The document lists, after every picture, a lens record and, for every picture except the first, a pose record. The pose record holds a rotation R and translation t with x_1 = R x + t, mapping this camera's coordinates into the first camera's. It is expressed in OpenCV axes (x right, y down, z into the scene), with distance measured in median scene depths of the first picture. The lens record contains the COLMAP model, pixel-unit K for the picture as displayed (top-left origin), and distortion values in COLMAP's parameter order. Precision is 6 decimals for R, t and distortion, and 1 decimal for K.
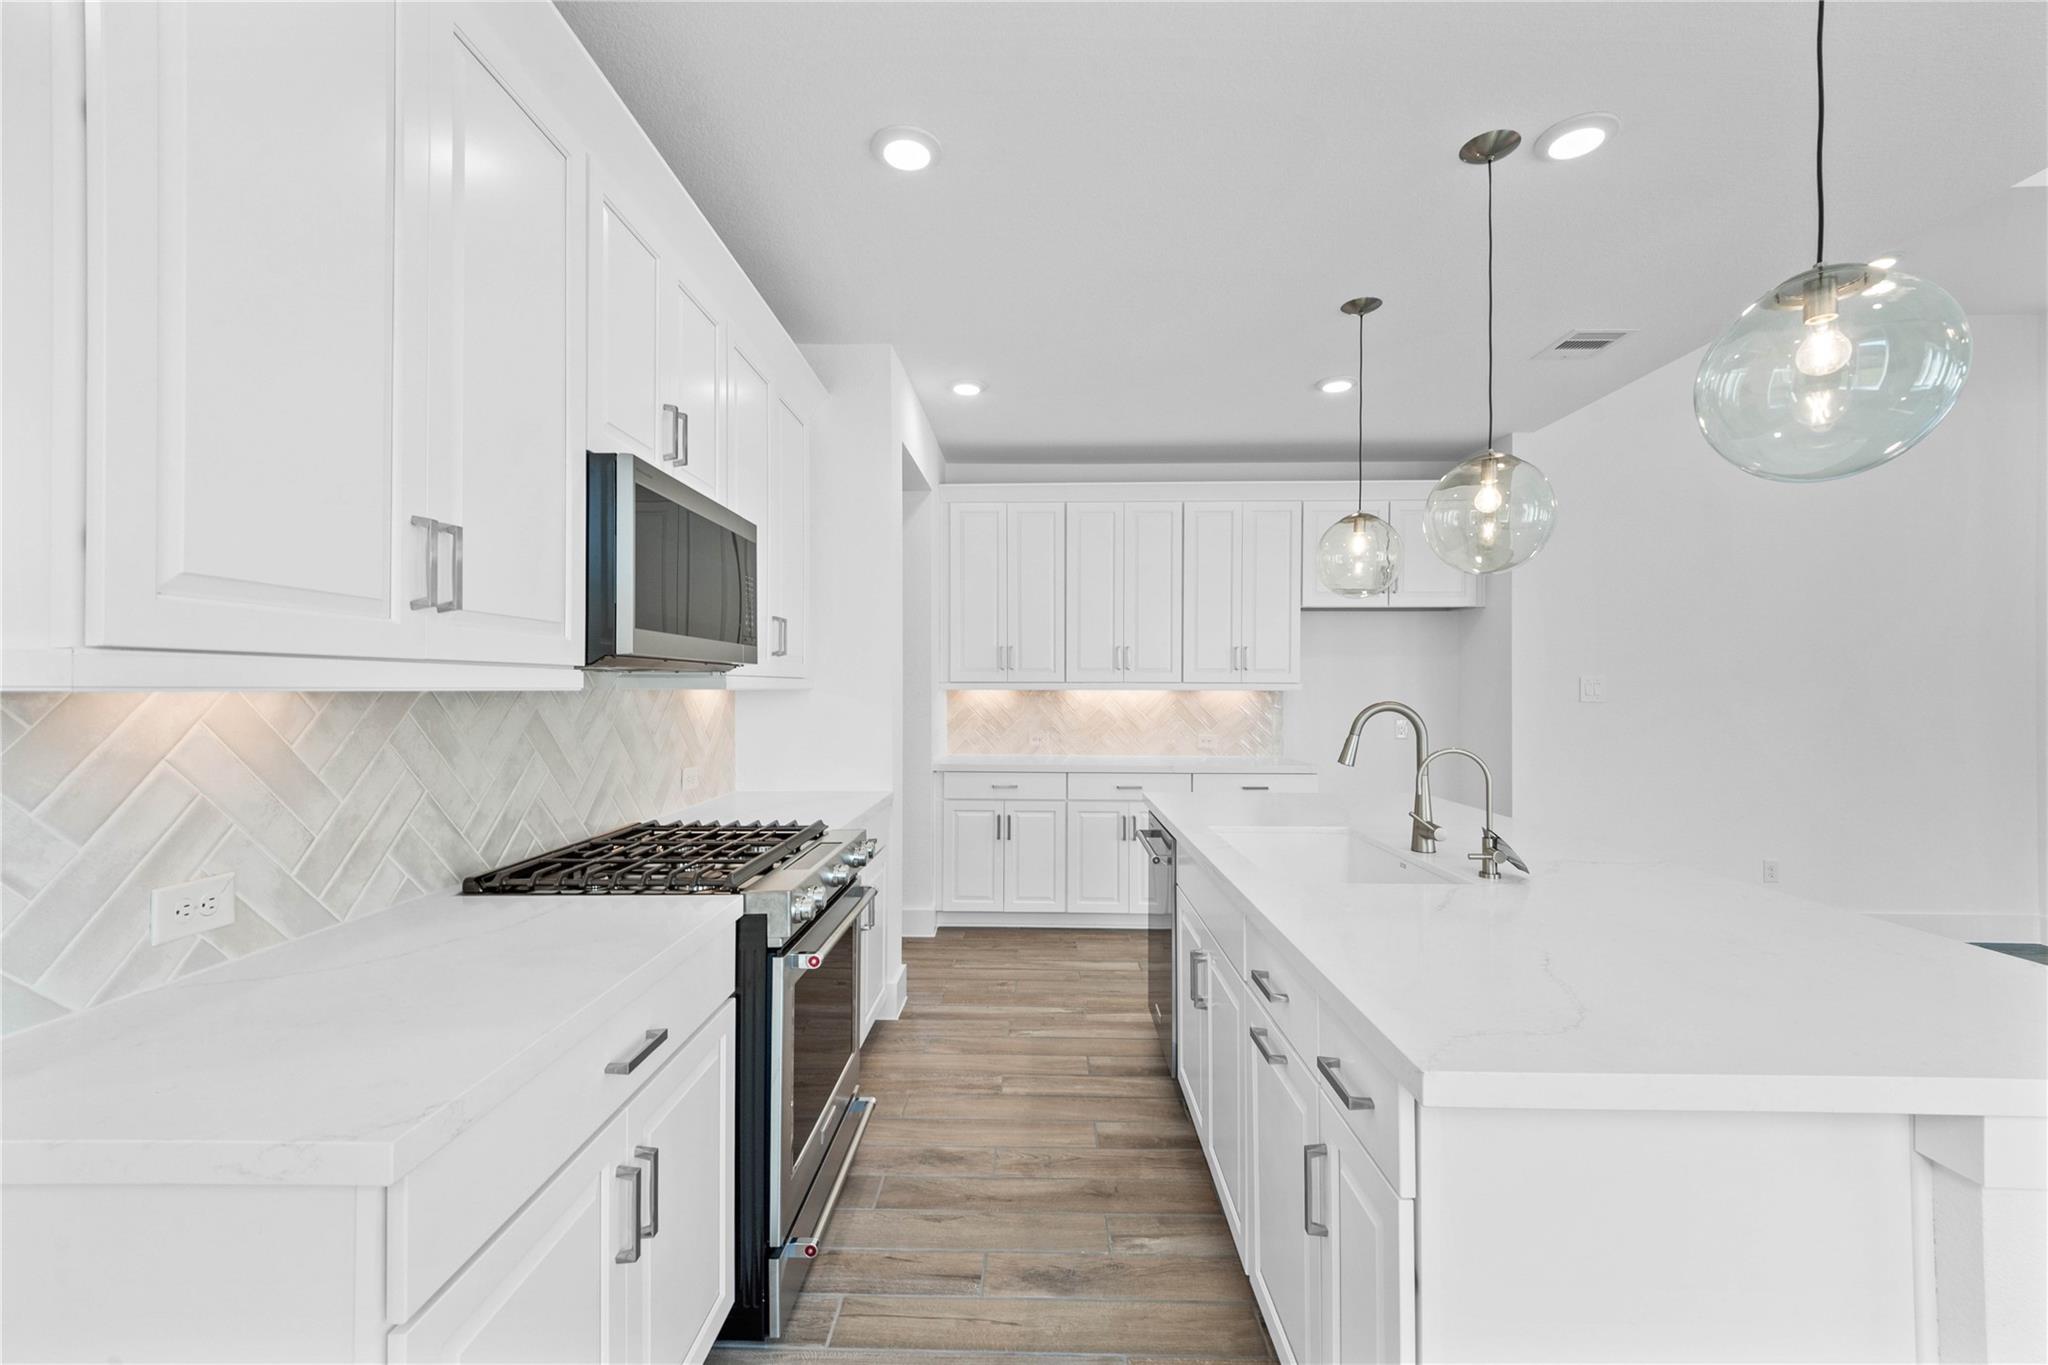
lens RADIAL K [[847.5, 0, 1024.0], [0, 847.5, 682.5], [0, 0, 1]] dist [0.031175, -0.018987]
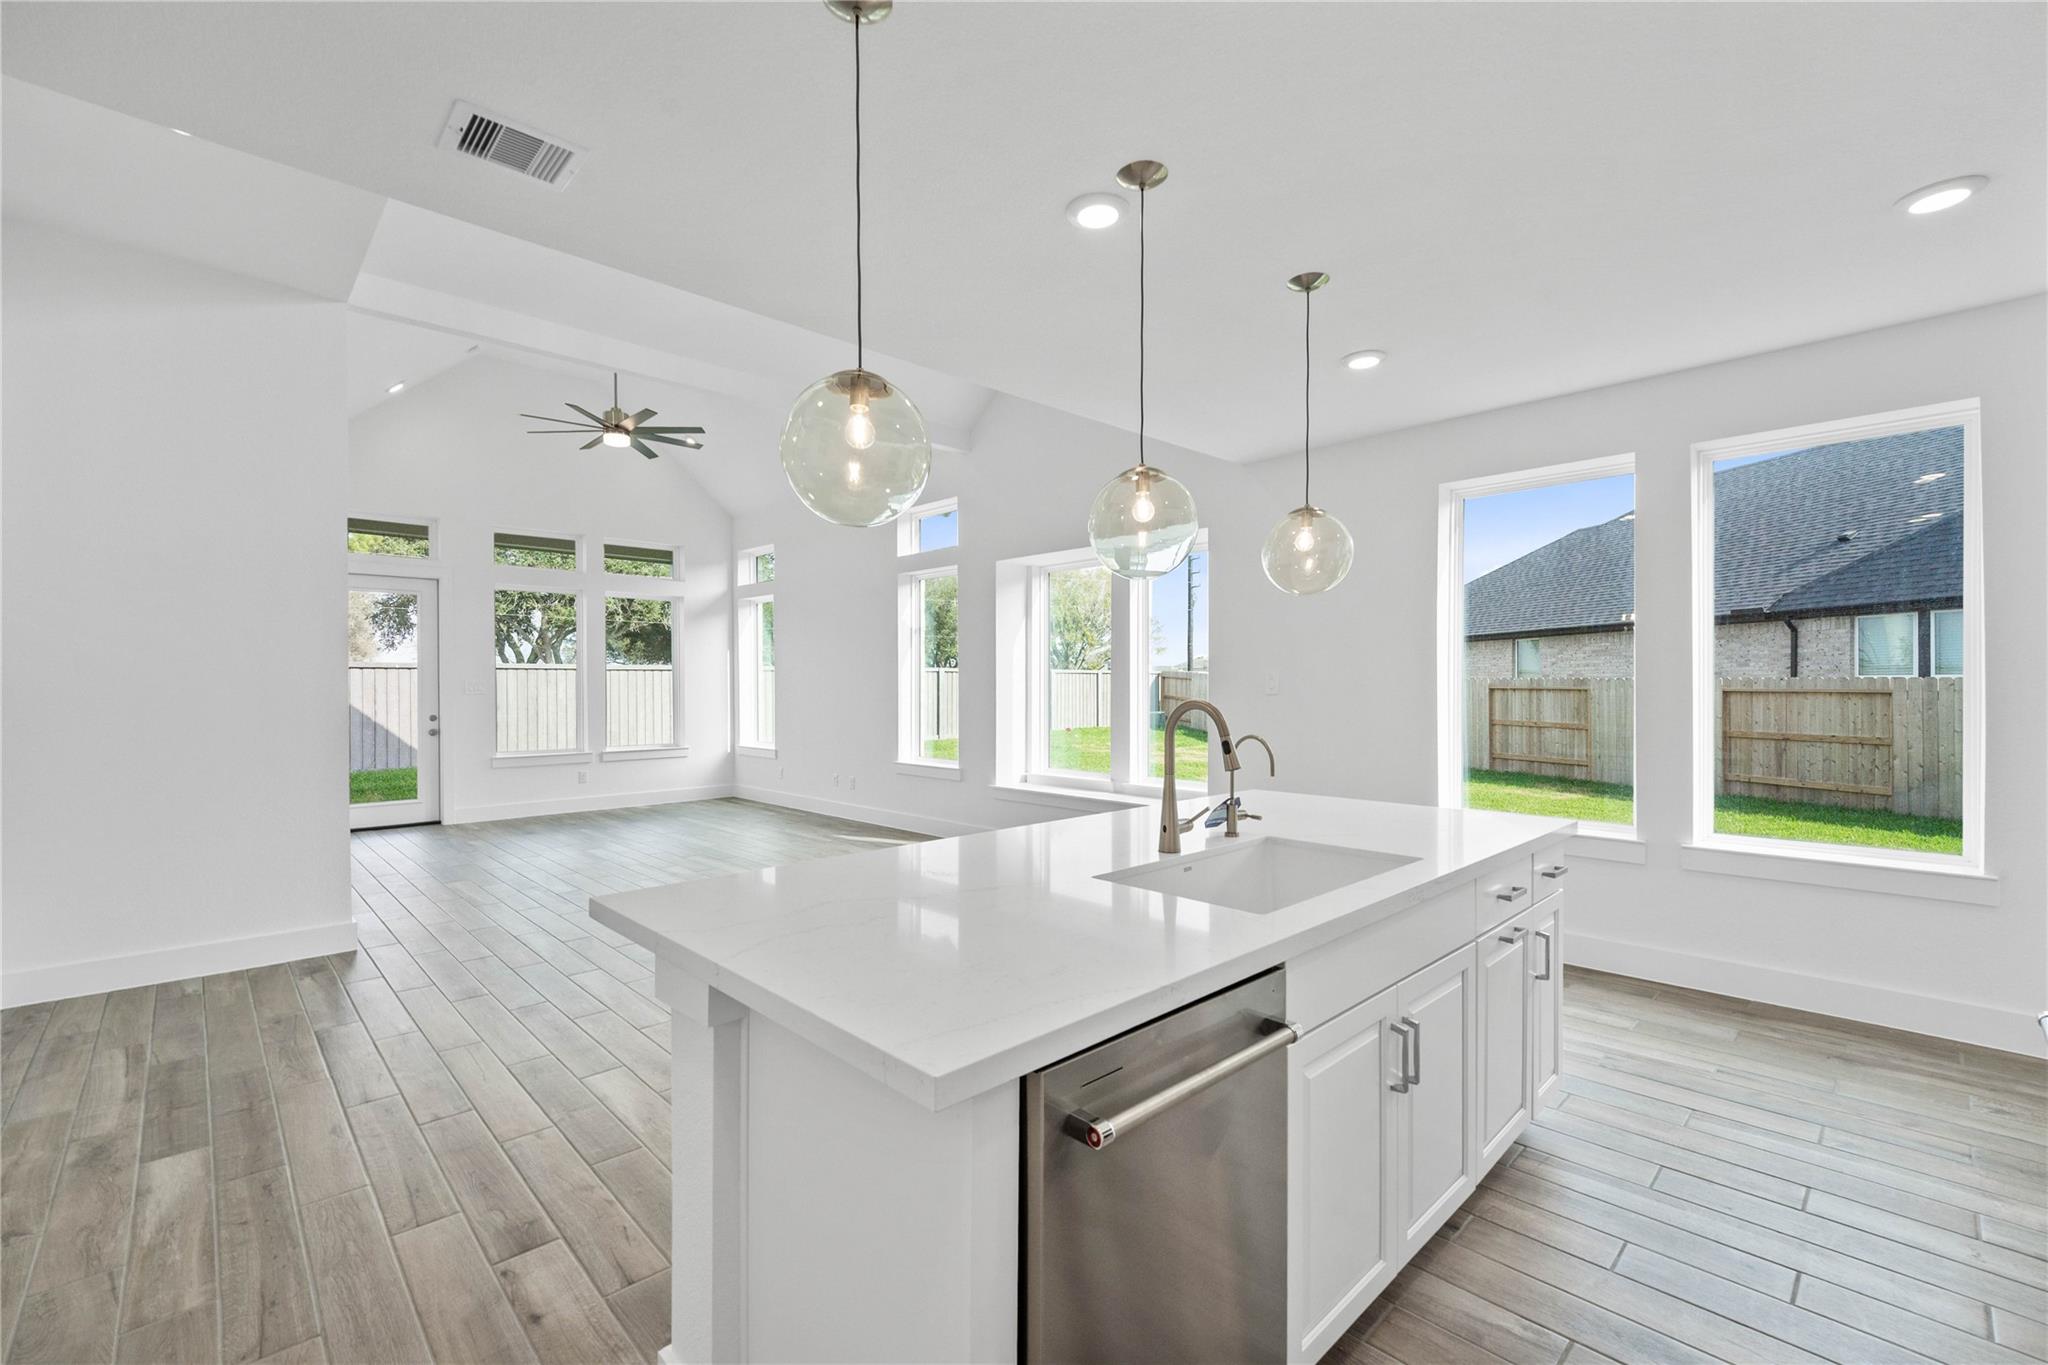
lens RADIAL K [[873.3, 0, 1014.5], [0, 873.3, 679.2], [0, 0, 1]] dist [0.020747, -0.000452]
pose [[-0.702693, 0.007262, 0.711456, -0.092102], [-0.001407, 0.999932, -0.011596, 0.009110], [-0.711492, -0.009149, -0.702635, 1.434909]]
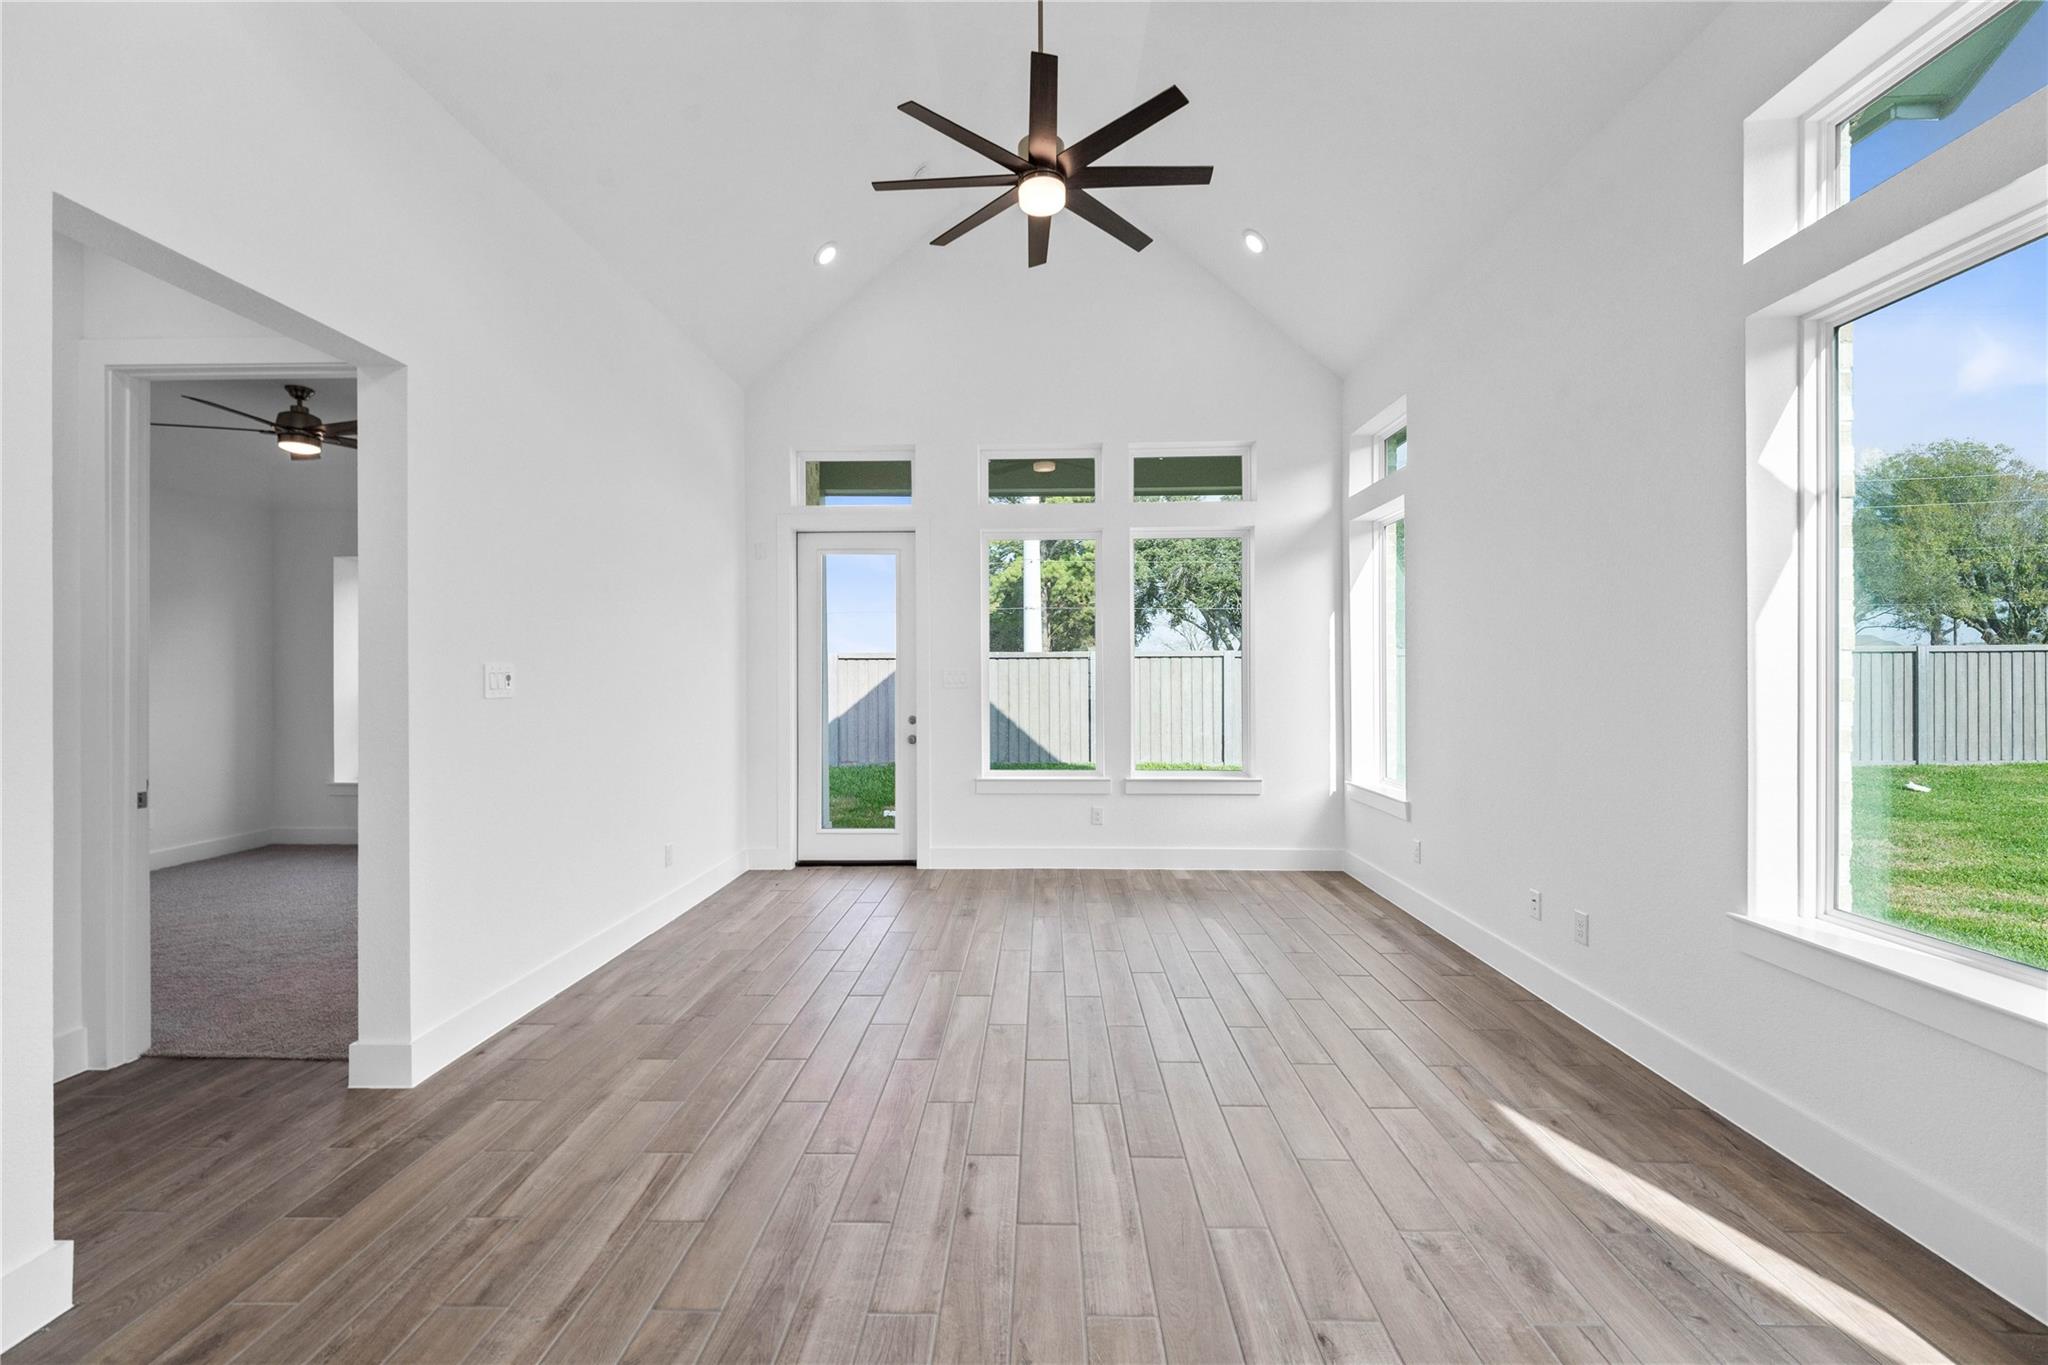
lens RADIAL K [[847.5, 0, 1024.0], [0, 847.5, 682.5], [0, 0, 1]] dist [0.031175, -0.018987]
pose [[0.006188, -0.004583, 0.999970, 1.312029], [-0.003282, 0.999984, 0.004604, 0.004852], [-0.999975, -0.003311, 0.006173, 0.441917]]
